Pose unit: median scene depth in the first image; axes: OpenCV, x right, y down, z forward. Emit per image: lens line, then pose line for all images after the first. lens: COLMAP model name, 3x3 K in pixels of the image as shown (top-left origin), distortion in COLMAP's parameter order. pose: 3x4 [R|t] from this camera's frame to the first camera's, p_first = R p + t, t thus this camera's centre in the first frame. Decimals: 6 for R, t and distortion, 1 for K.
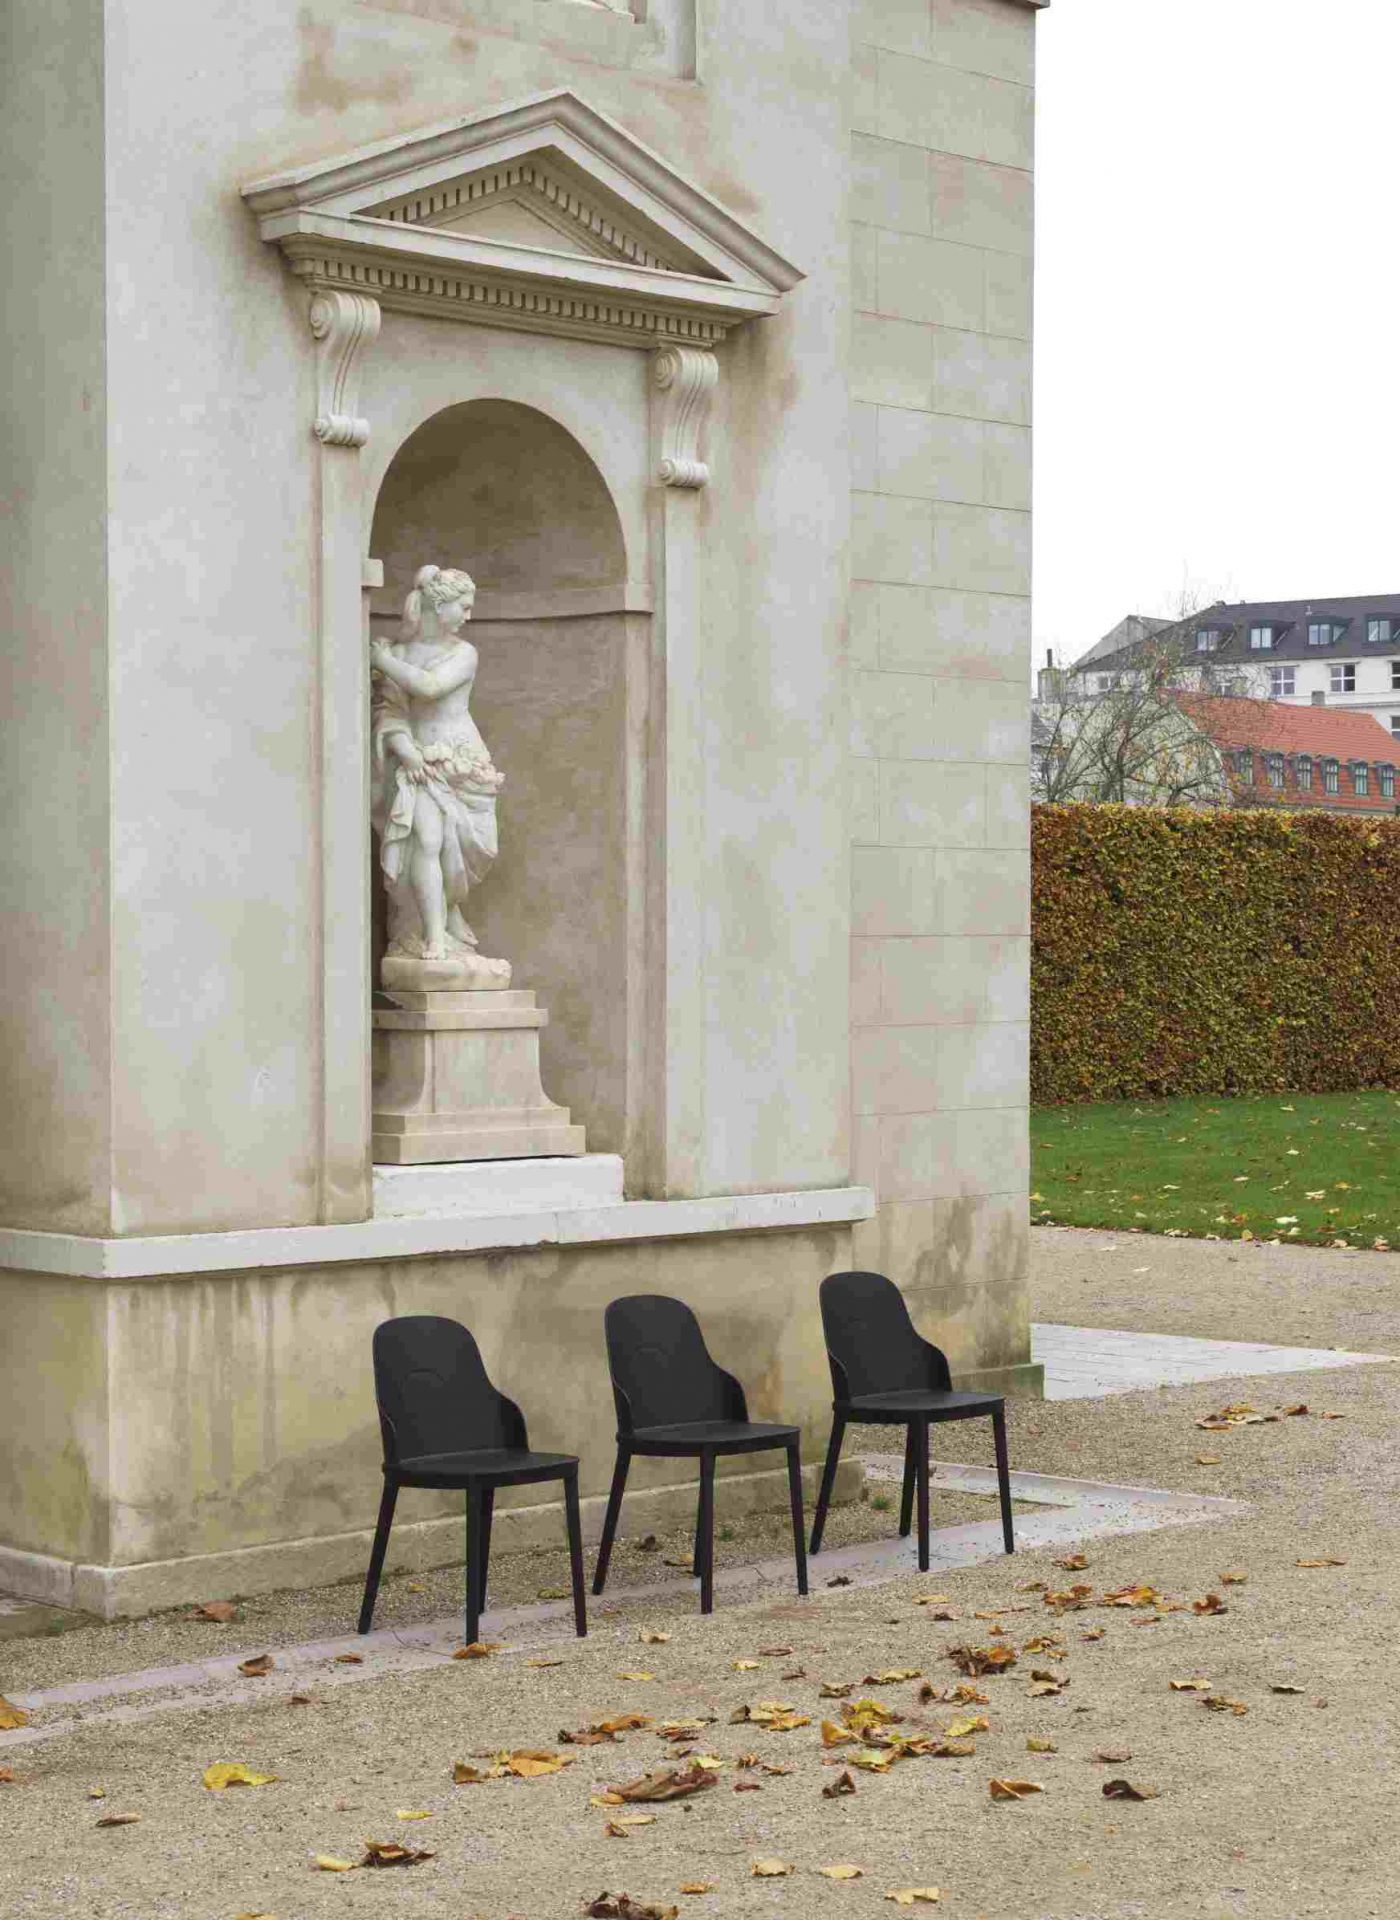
lens RADIAL K [[3562.4, 0, 700.0], [0, 3562.4, 960.0], [0, 0, 1]] dist [-0.205847, 0.109597]
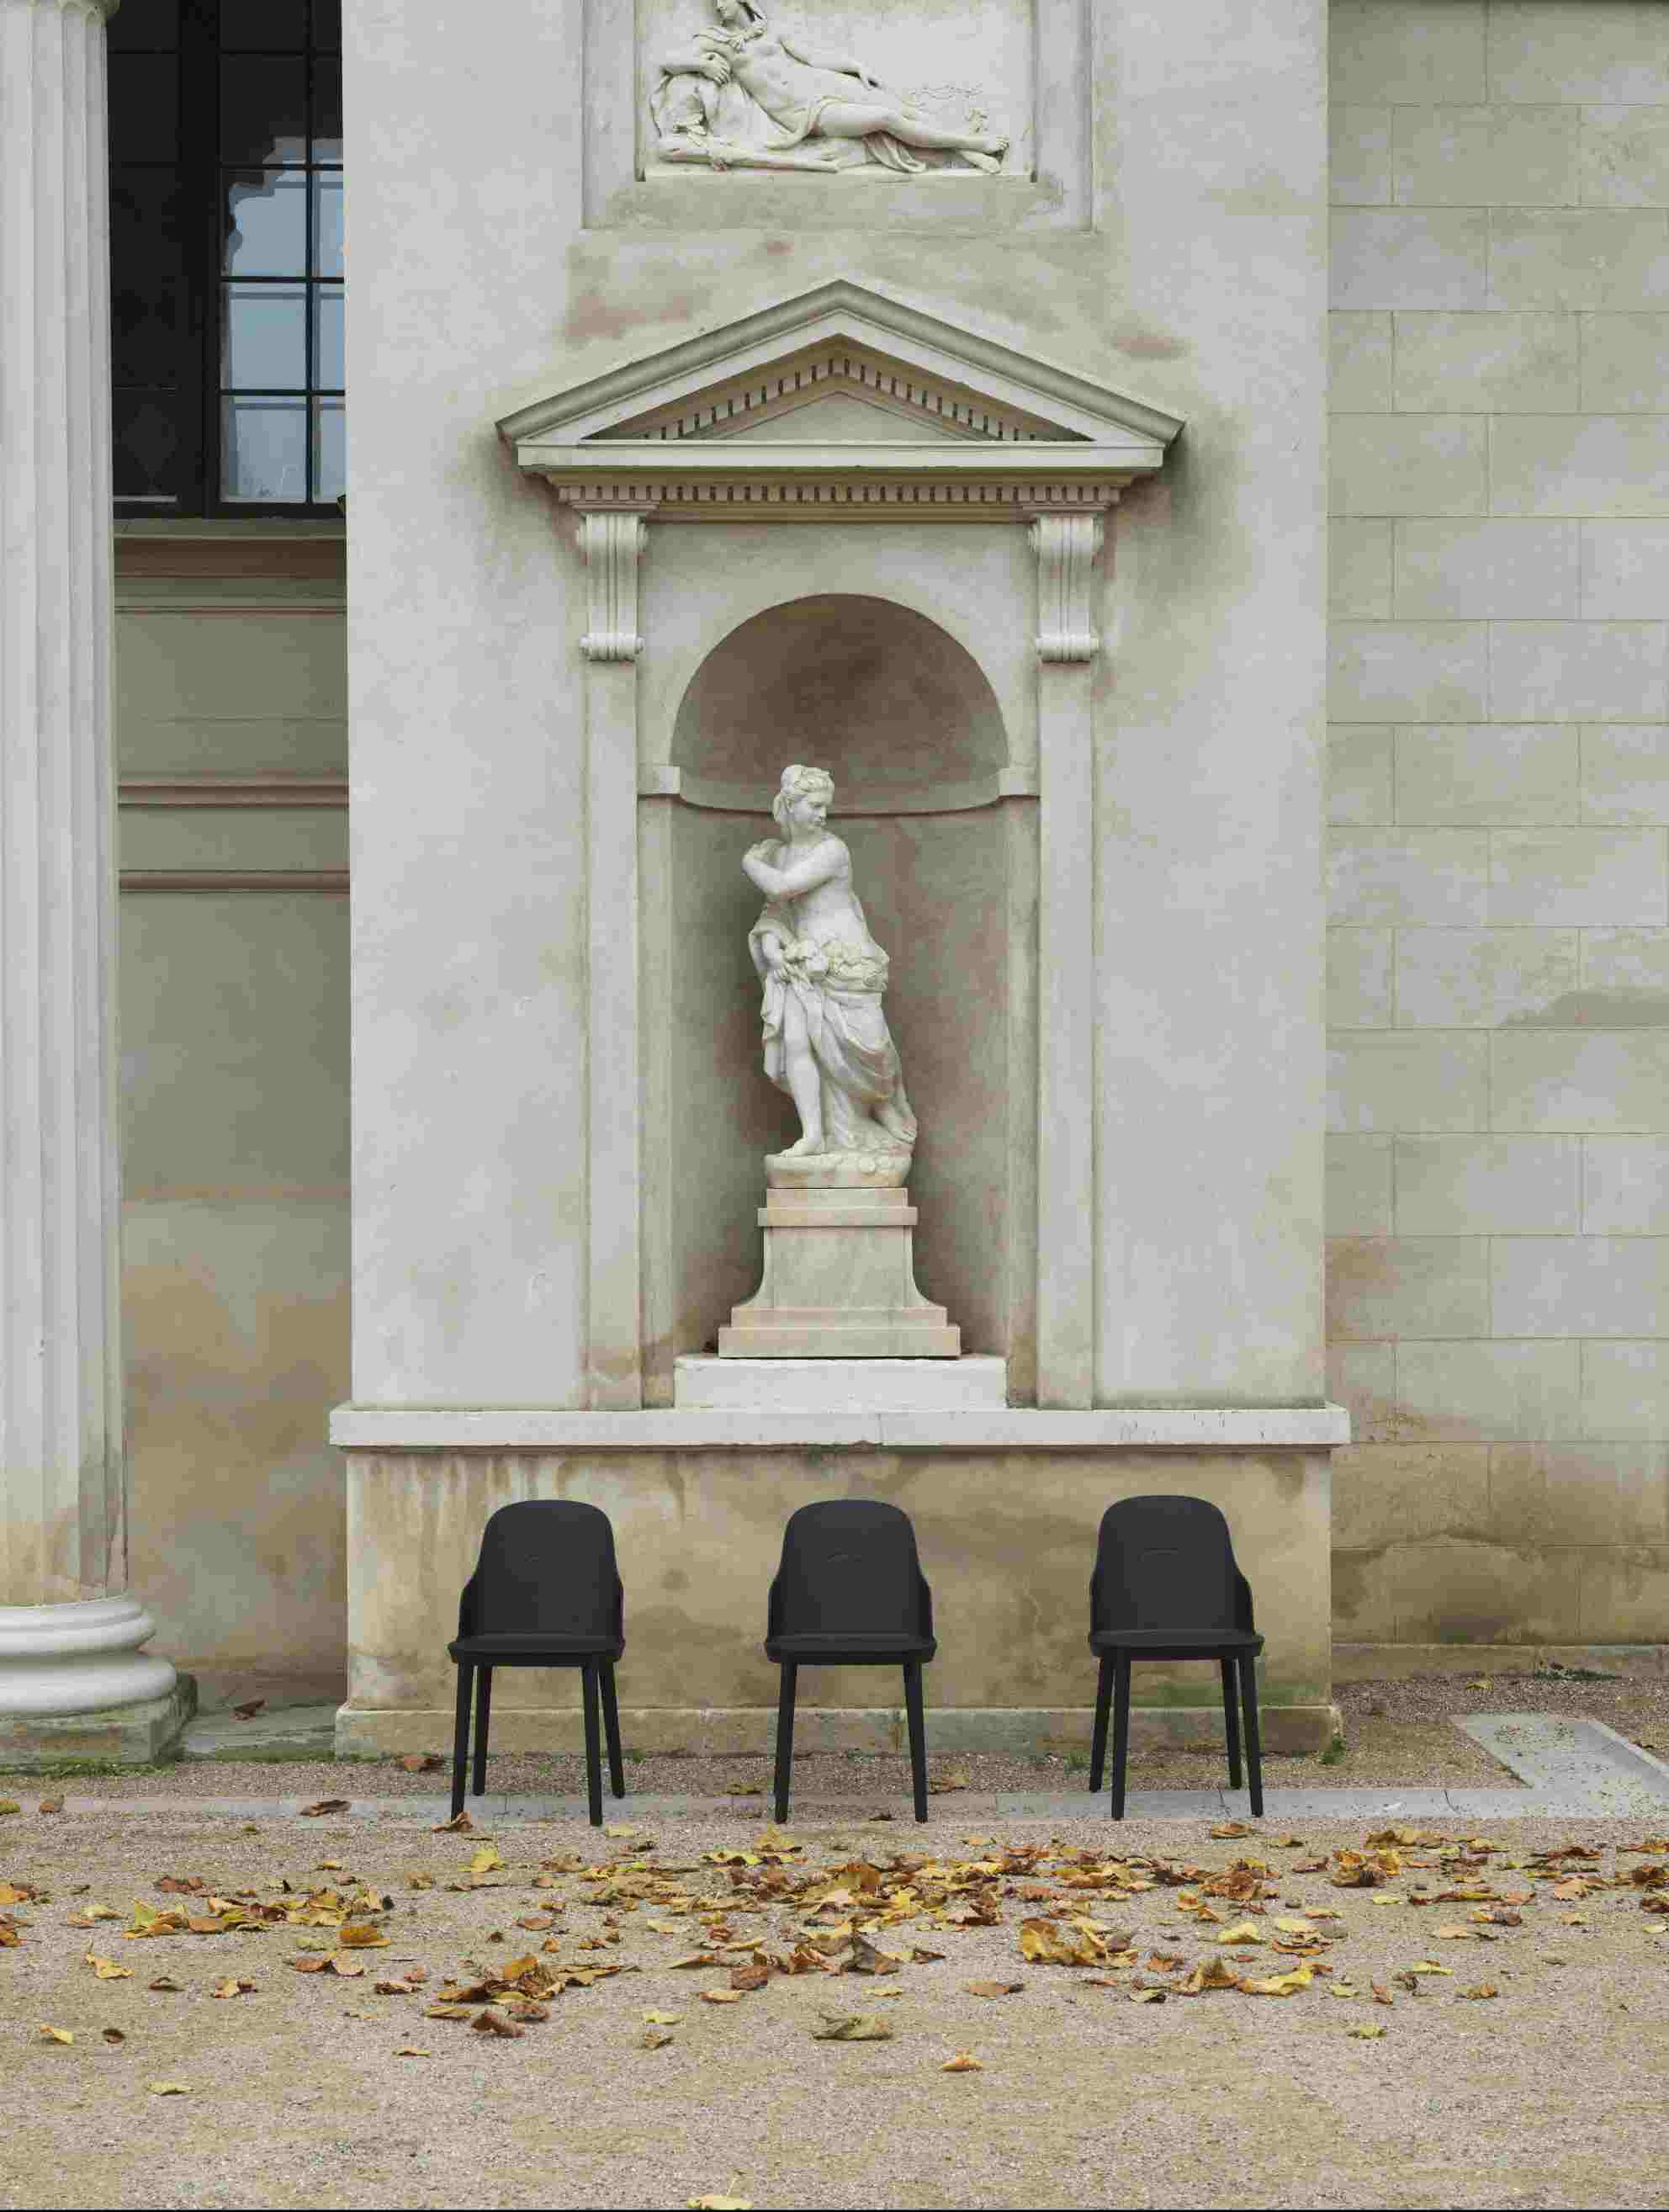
lens RADIAL K [[3300.5, 0, 834.5], [0, 3300.5, 1106.0], [0, 0, 1]] dist [-0.174657, 0.029985]
pose [[0.718105, 0.001657, -0.695933, 0.588407], [-0.002016, 0.999998, 0.000301, -0.014804], [0.695932, 0.001187, 0.718107, 0.337298]]
